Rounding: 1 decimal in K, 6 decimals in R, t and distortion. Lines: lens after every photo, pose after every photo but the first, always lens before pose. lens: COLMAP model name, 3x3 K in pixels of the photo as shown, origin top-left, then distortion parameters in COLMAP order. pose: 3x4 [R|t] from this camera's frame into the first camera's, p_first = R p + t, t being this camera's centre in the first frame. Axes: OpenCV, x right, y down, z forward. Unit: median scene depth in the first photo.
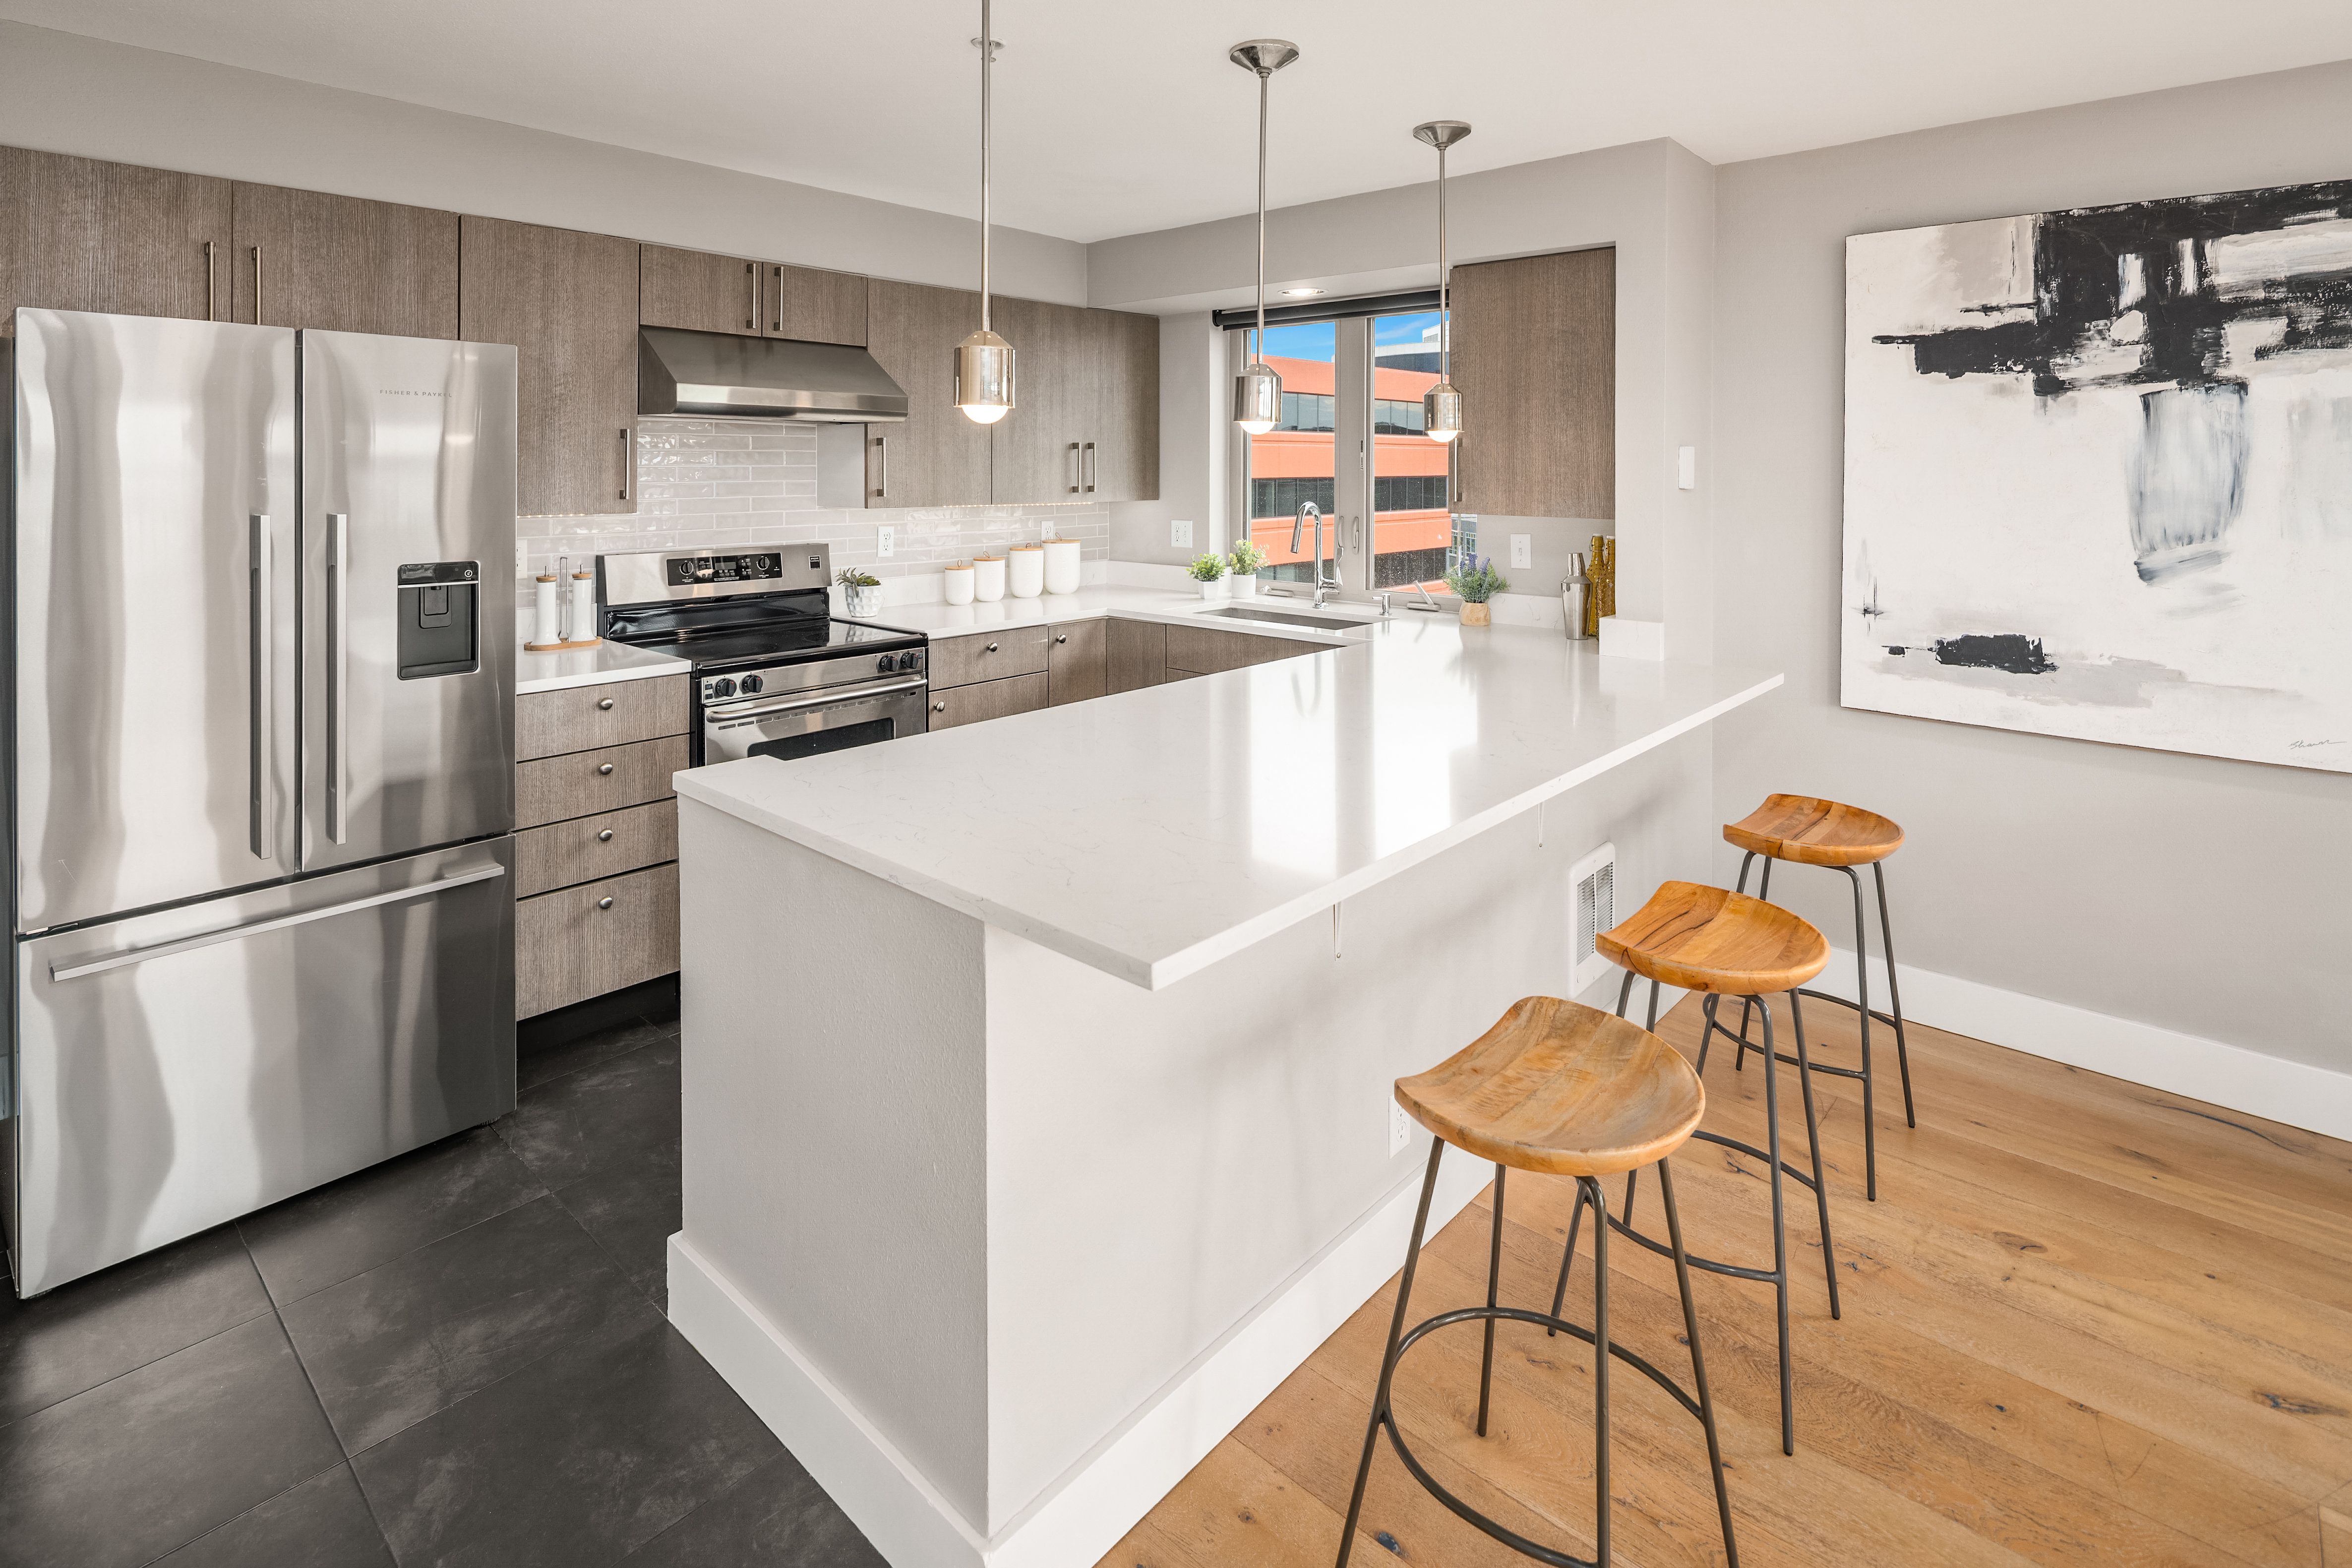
lens RADIAL K [[1170.1, 0, 1174.9], [0, 1170.1, 476.5], [0, 0, 1]] dist [-0.000124, -0.001092]
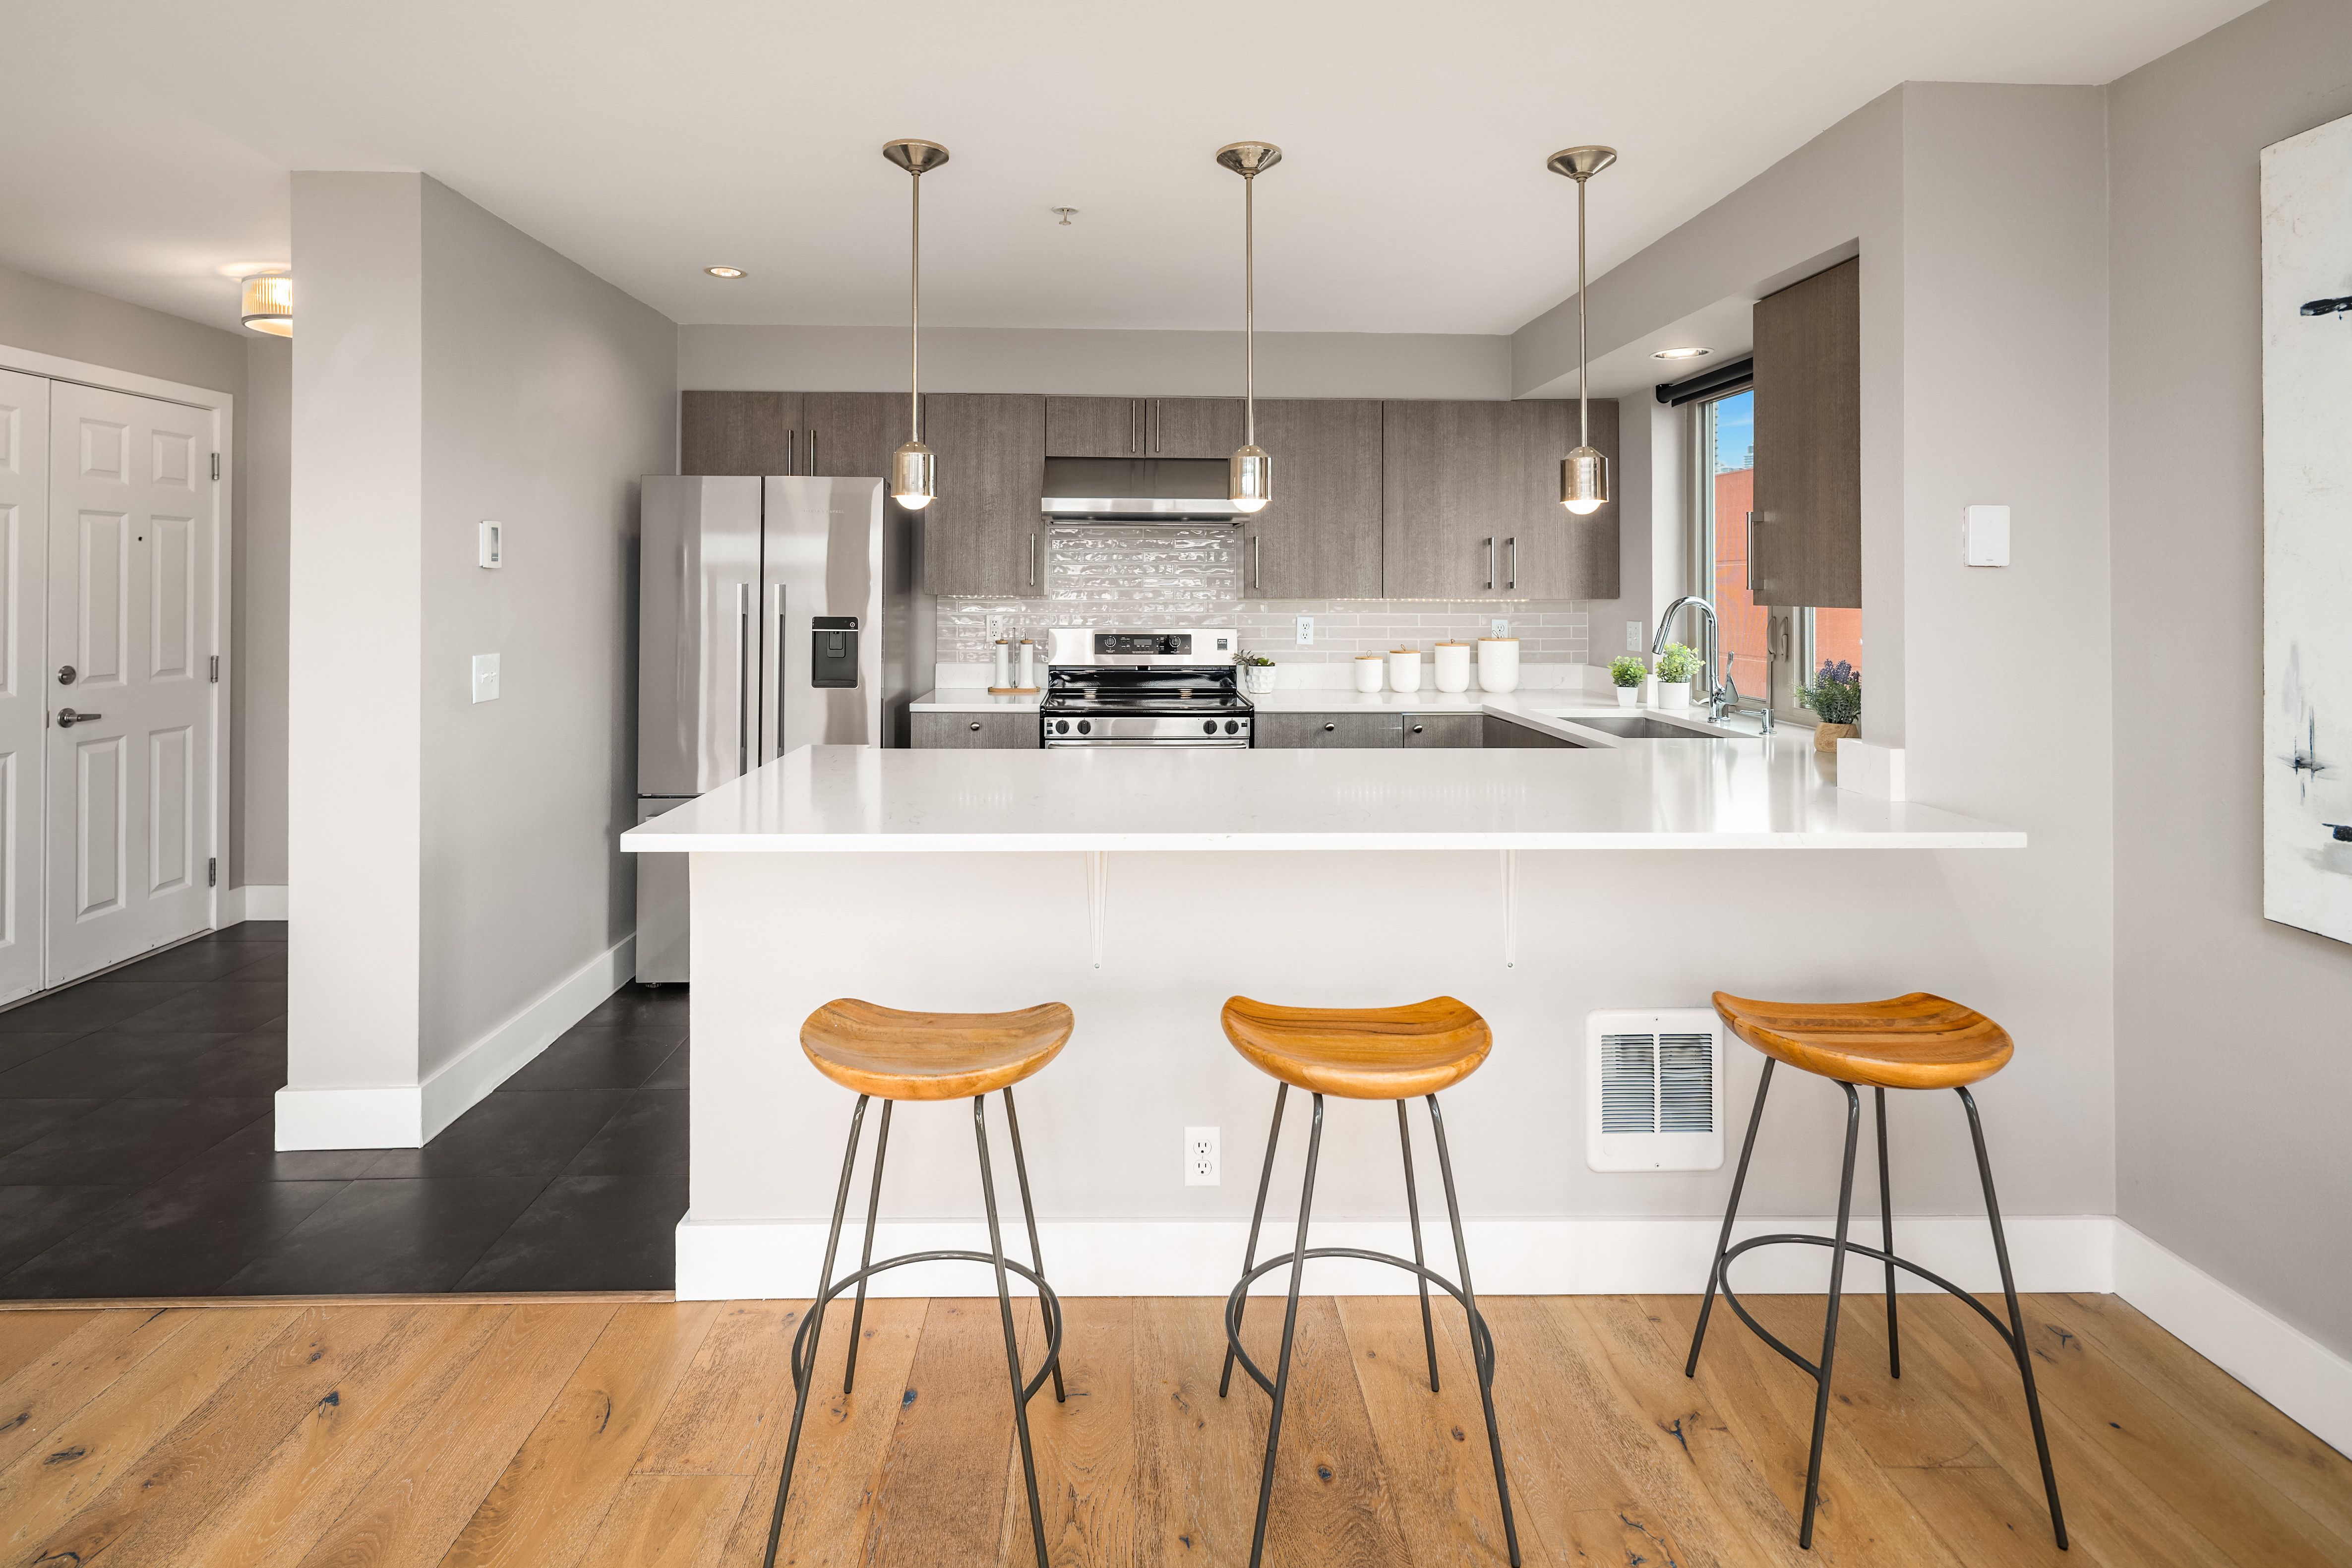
lens RADIAL K [[1168.2, 0, 1120.7], [0, 1168.2, 583.5], [0, 0, 1]] dist [-0.001121, -0.000660]
pose [[0.683032, -0.004280, -0.730376, 0.583166], [-0.007189, 0.999895, -0.012582, 0.033125], [0.730353, 0.013845, 0.682929, 0.142754]]
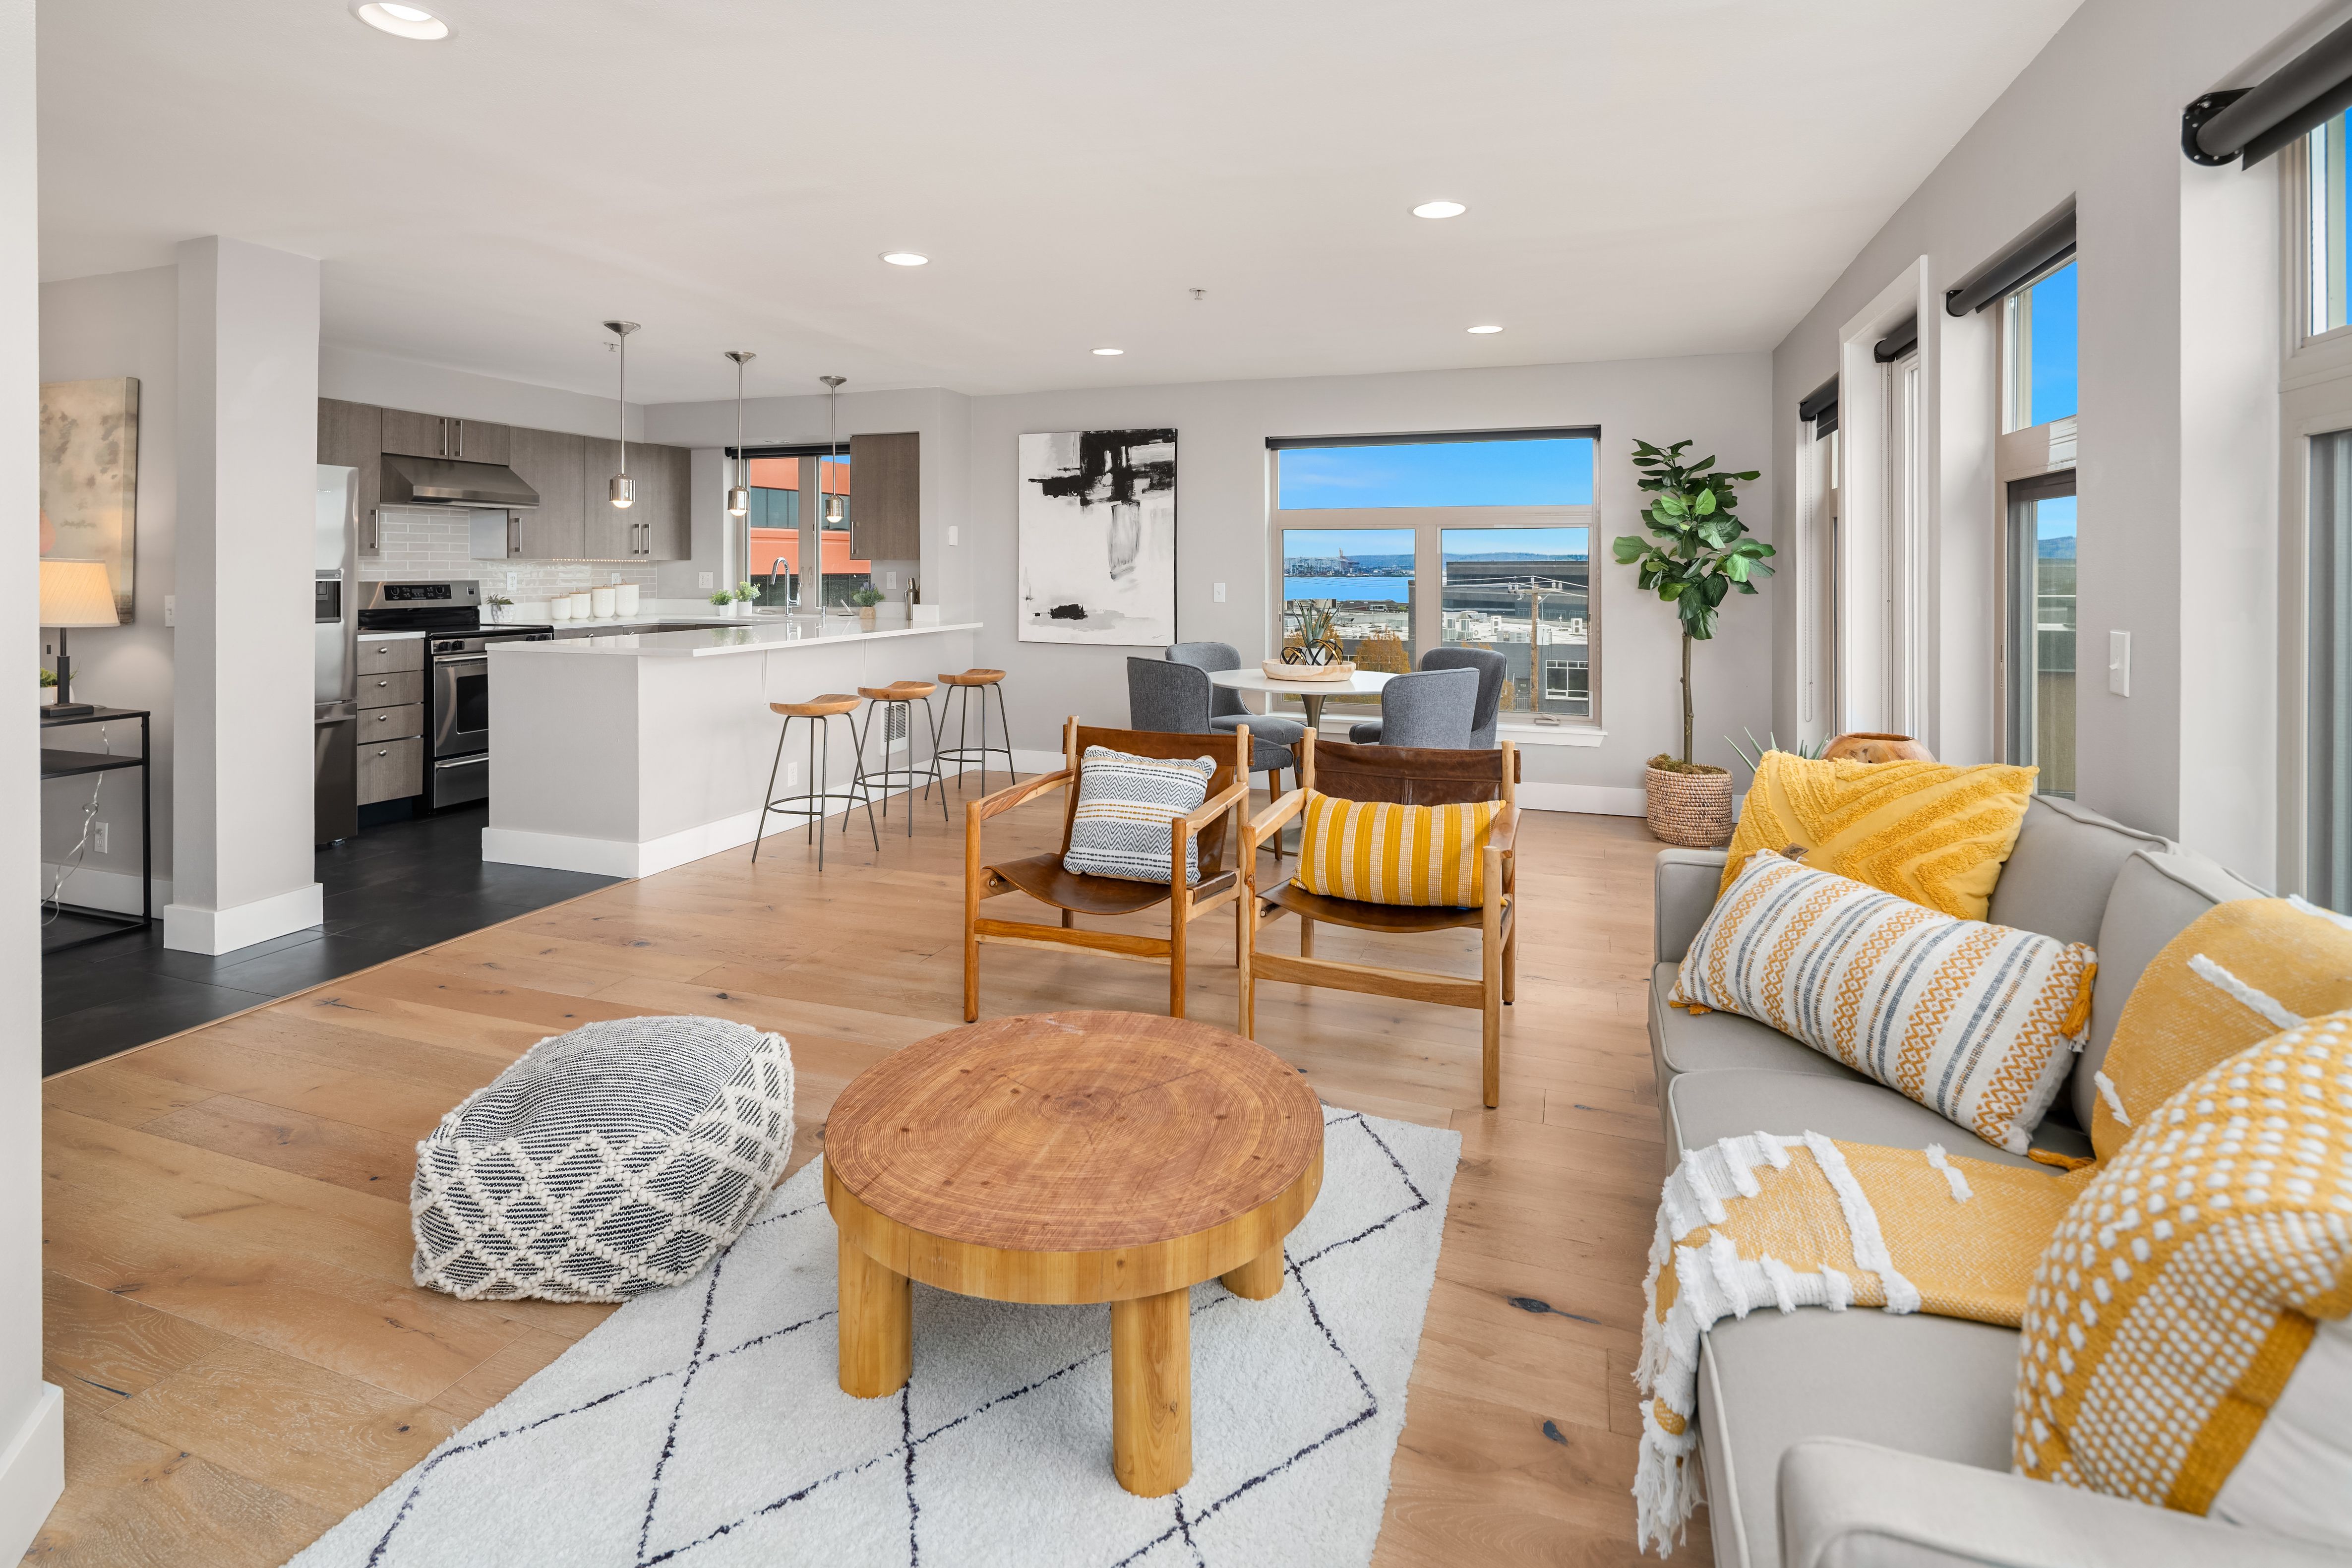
lens RADIAL K [[1137.2, 0, 1175.0], [0, 1137.2, 568.4], [0, 0, 1]] dist [-0.000002, -0.000059]
pose [[0.923507, -0.002330, 0.383575, 0.003408], [0.005117, 0.999967, -0.006245, 0.068078], [-0.383548, 0.007731, 0.923489, -1.111915]]
